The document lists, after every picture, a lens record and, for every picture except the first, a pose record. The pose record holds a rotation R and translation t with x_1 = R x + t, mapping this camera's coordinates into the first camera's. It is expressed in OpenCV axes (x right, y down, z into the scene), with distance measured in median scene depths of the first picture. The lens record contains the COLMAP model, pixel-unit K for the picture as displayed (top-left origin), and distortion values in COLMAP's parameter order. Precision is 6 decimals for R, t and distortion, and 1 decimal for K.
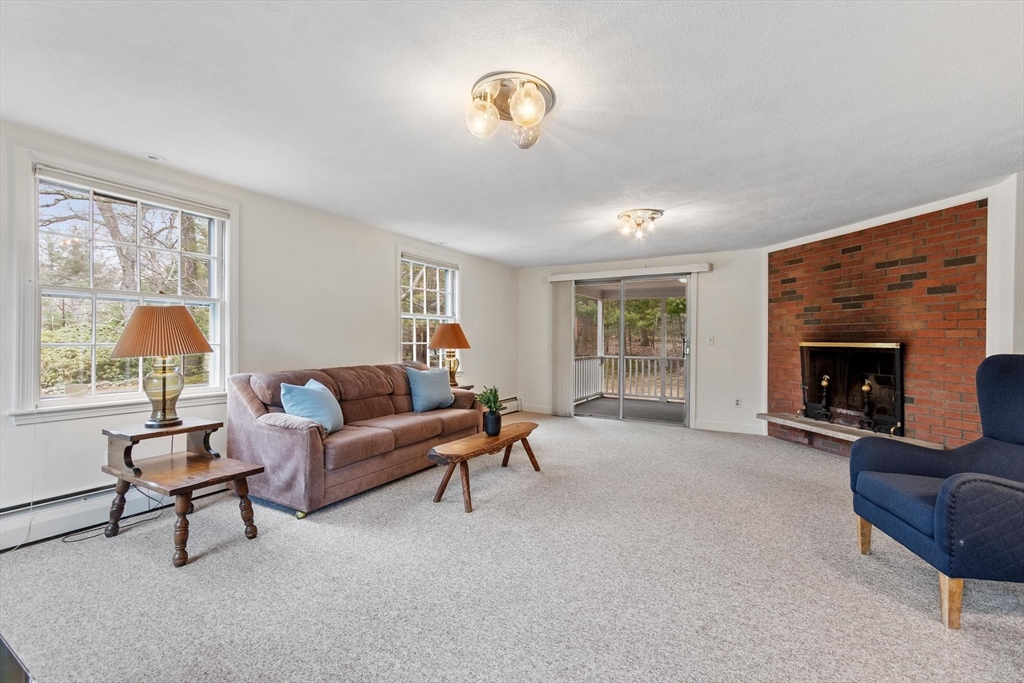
lens RADIAL K [[446.1, 0, 501.1], [0, 446.1, 338.2], [0, 0, 1]] dist [-0.001388, 0.000492]
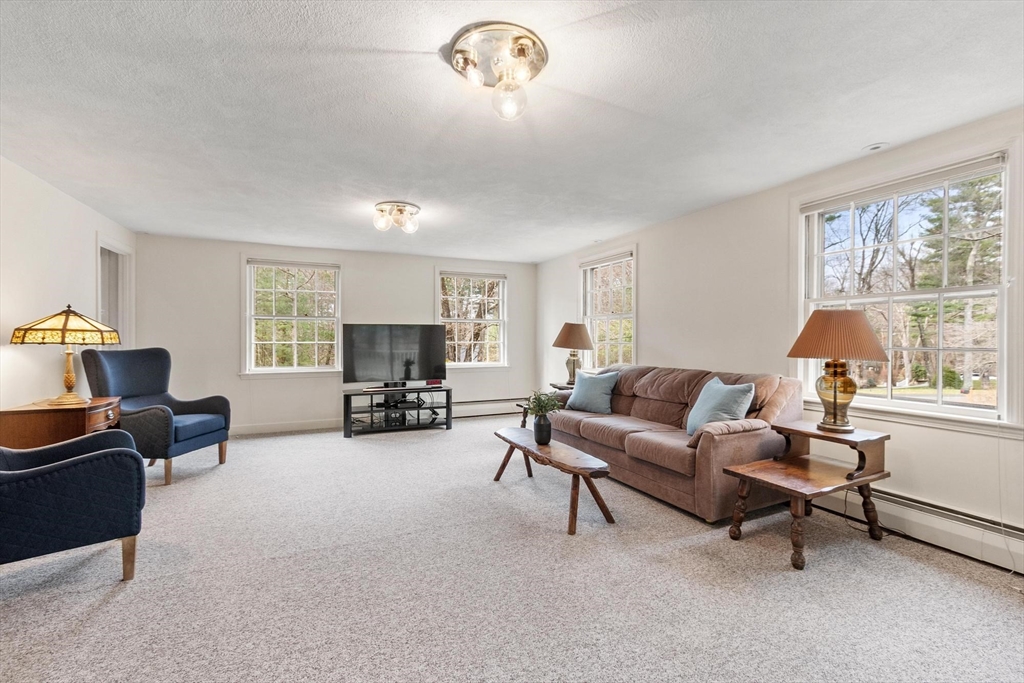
lens RADIAL K [[446.1, 0, 513.7], [0, 446.1, 348.0], [0, 0, 1]] dist [-0.001388, 0.000492]
pose [[-0.555246, -0.006654, -0.831659, 0.600271], [-0.003848, 0.999978, -0.005432, 0.017912], [0.831677, 0.000184, -0.555260, 1.127943]]
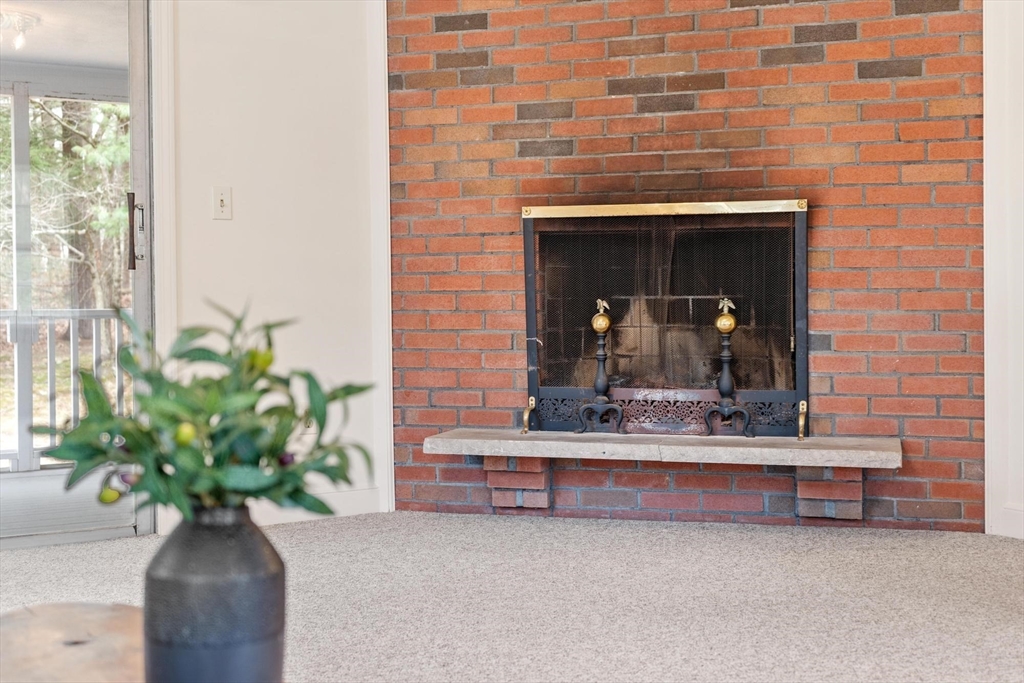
lens RADIAL K [[1317.8, 0, 512.3], [0, 1317.8, 320.4], [0, 0, 1]] dist [0.031126, 0.000000]
pose [[0.462555, -0.022522, 0.886304, -0.222930], [0.008611, 0.999744, 0.020911, 0.078507], [-0.886549, -0.002040, 0.462631, 0.593181]]
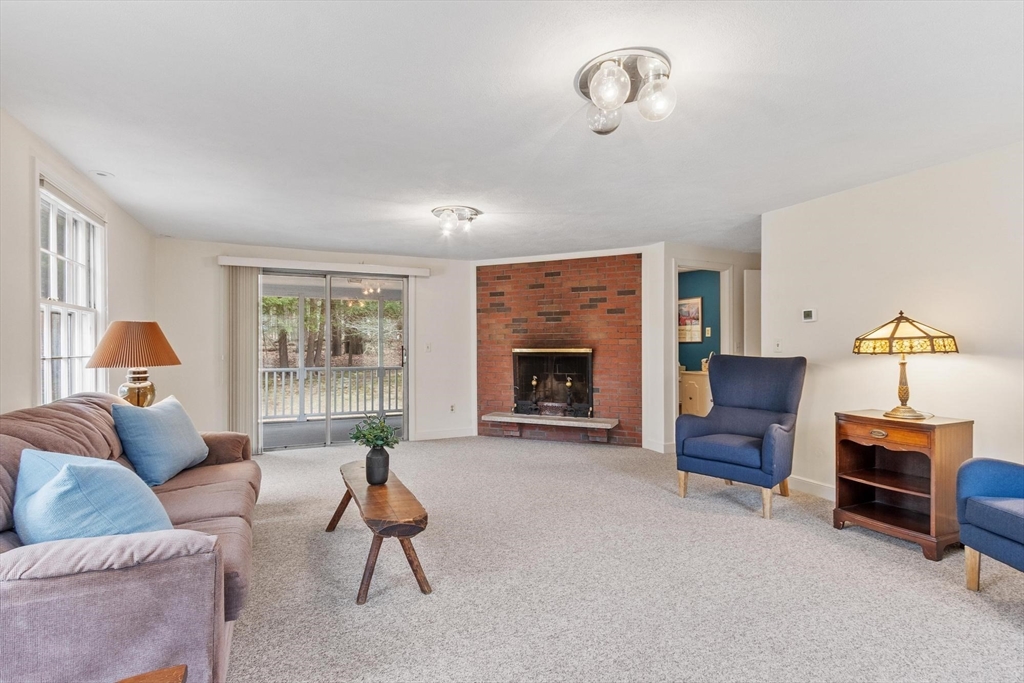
lens RADIAL K [[503.4, 0, 510.1], [0, 503.4, 345.1], [0, 0, 1]] dist [-0.002595, -0.000980]
pose [[0.570000, -0.003833, 0.821636, -0.429602], [0.003670, 0.999991, 0.002118, -0.003244], [-0.821636, 0.001808, 0.570009, 0.286072]]
